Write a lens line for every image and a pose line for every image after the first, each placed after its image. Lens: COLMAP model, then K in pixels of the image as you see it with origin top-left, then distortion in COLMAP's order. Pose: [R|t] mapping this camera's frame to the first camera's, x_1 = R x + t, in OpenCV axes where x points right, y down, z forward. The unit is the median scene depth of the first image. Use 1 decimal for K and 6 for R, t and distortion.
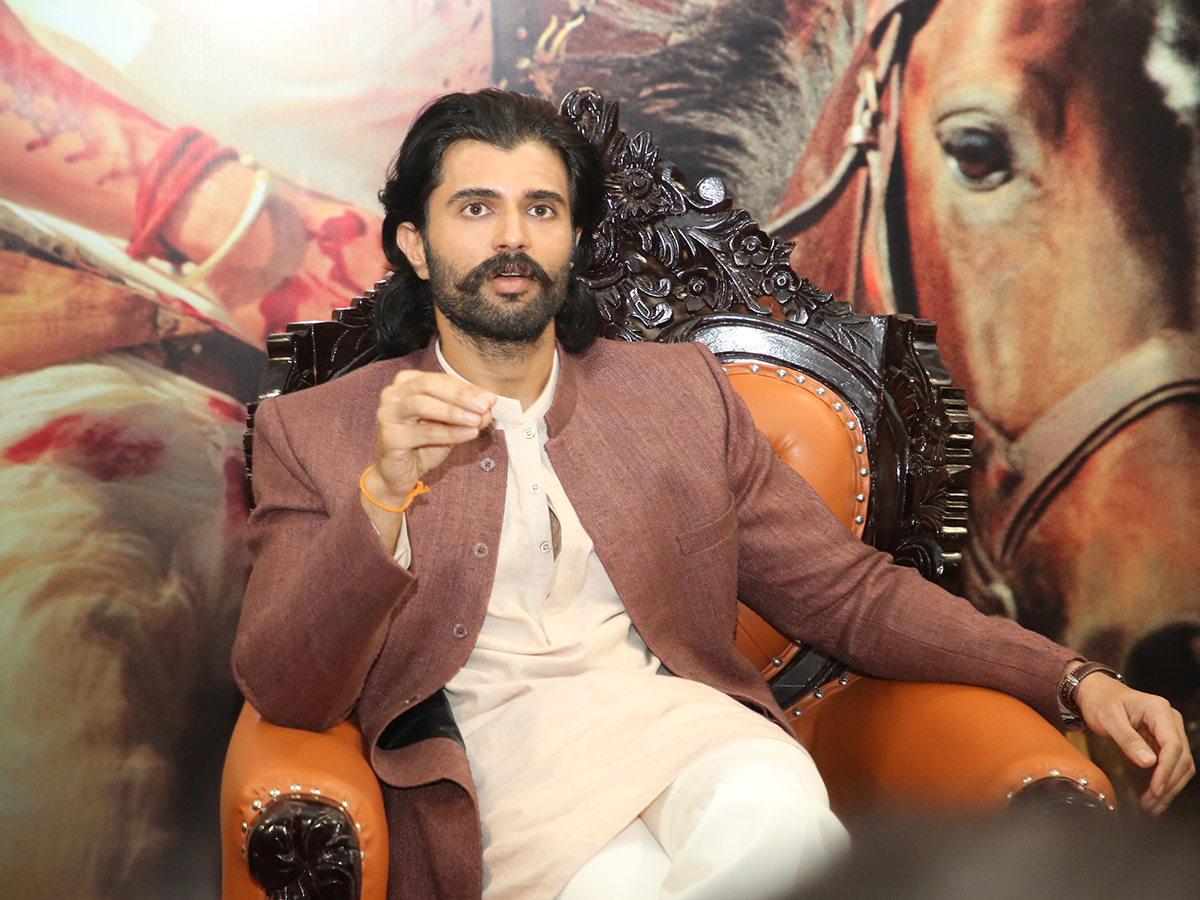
lens RADIAL K [[3593.6, 0, 590.9], [0, 3593.6, 448.5], [0, 0, 1]] dist [0.674432, 0.000000]
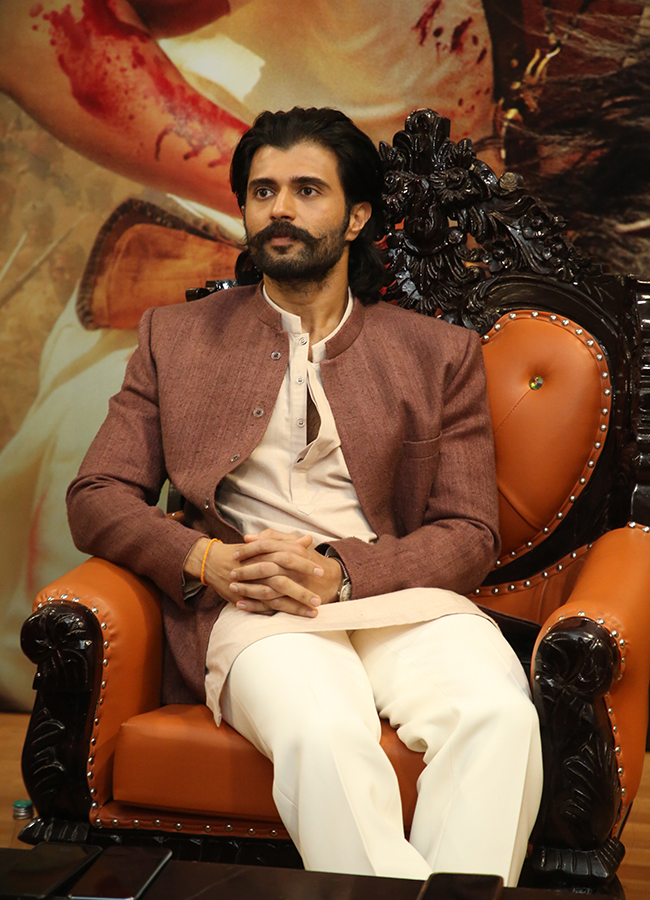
lens RADIAL K [[2758.5, 0, 323.1], [0, 2758.5, 458.4], [0, 0, 1]] dist [0.737338, 0.000000]
pose [[0.913997, 0.030639, -0.404563, 0.344789], [-0.016897, 0.999154, 0.037496, -0.005097], [0.405370, -0.027436, 0.913741, 0.008498]]
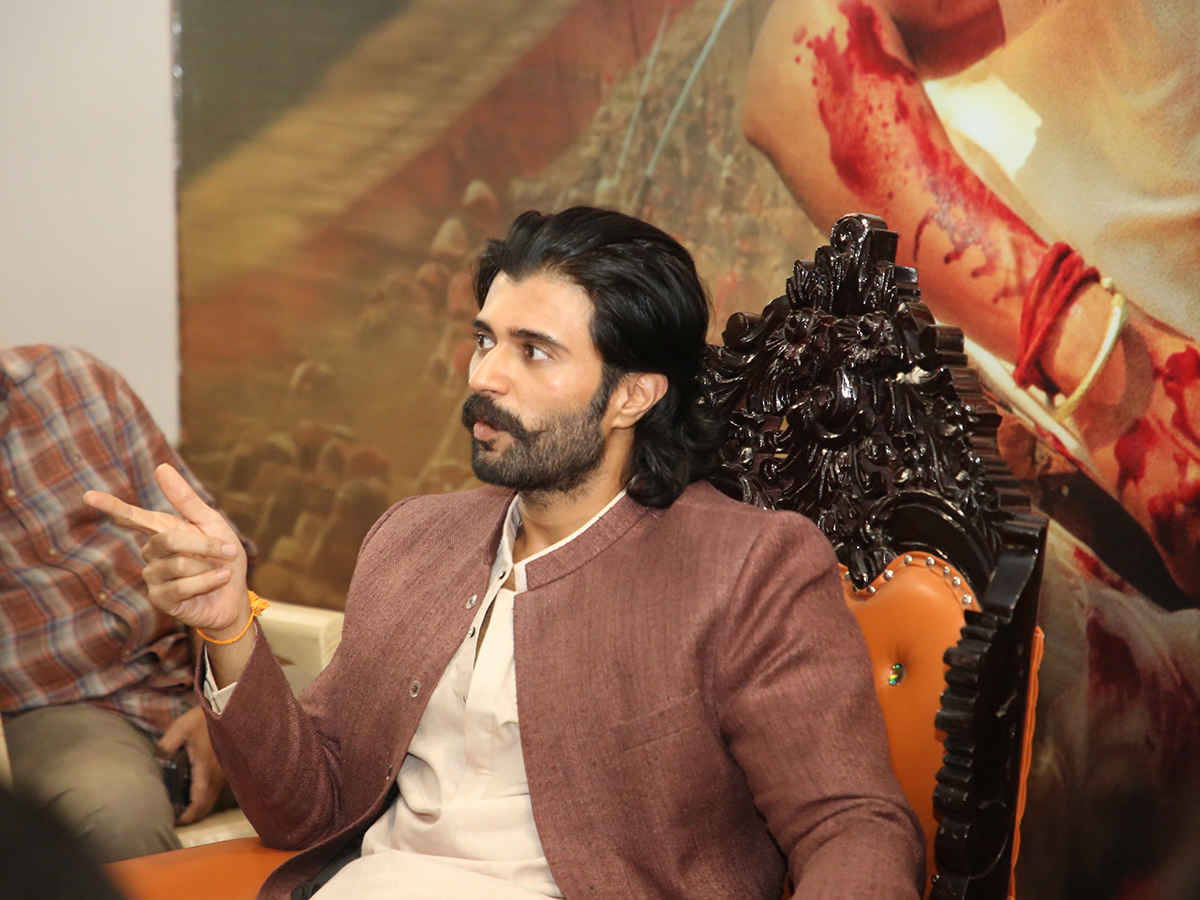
lens RADIAL K [[3864.4, 0, 604.5], [0, 3864.4, 442.8], [0, 0, 1]] dist [0.752392, 0.000000]
pose [[0.498057, 0.091265, -0.862328, 0.662659], [-0.116049, 0.992516, 0.038016, -0.062806], [0.859344, 0.081138, 0.504920, 0.420908]]
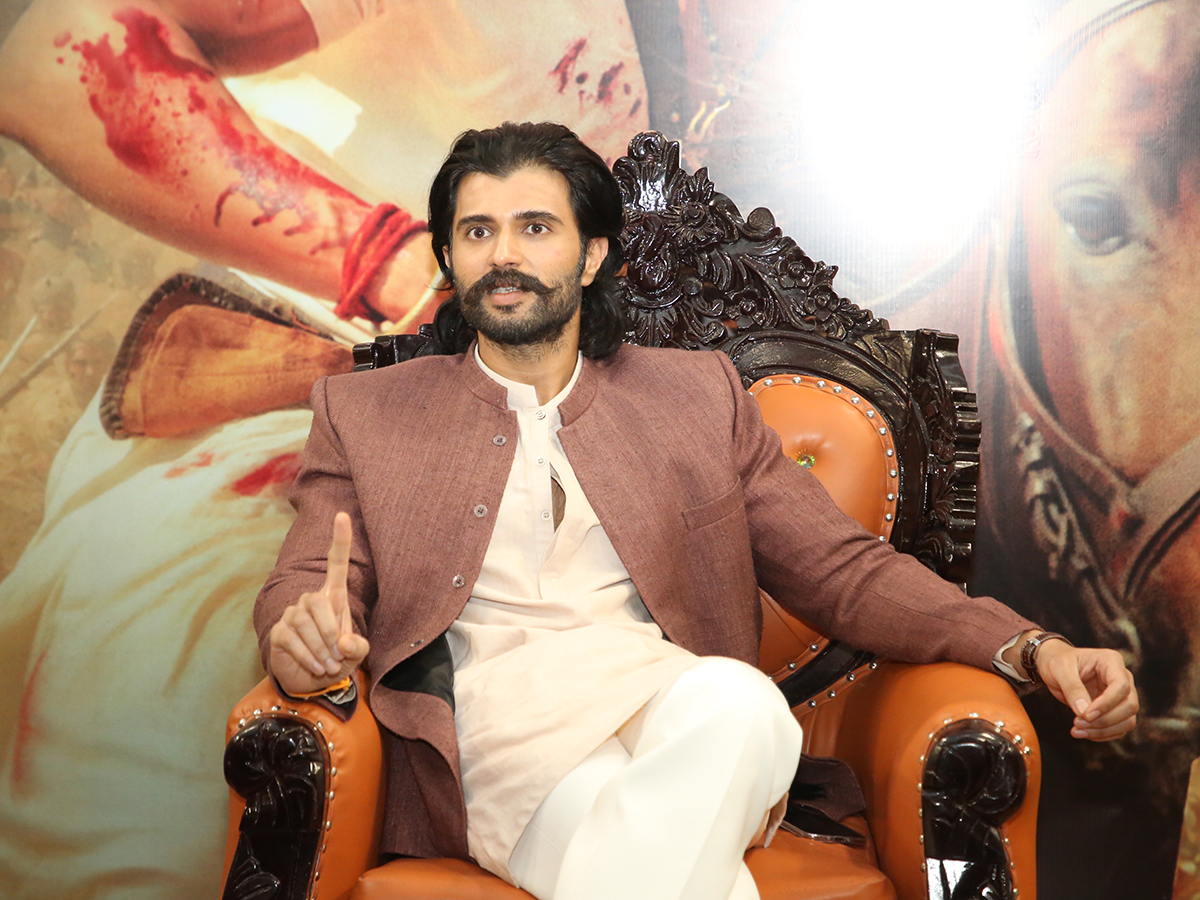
lens RADIAL K [[3071.1, 0, 599.7], [0, 3071.1, 455.9], [0, 0, 1]] dist [0.517873, 0.000000]
pose [[0.979403, 0.003201, -0.201890, 0.152973], [-0.018052, 0.997258, -0.071762, 0.060352], [0.201107, 0.073929, 0.976776, 0.062010]]
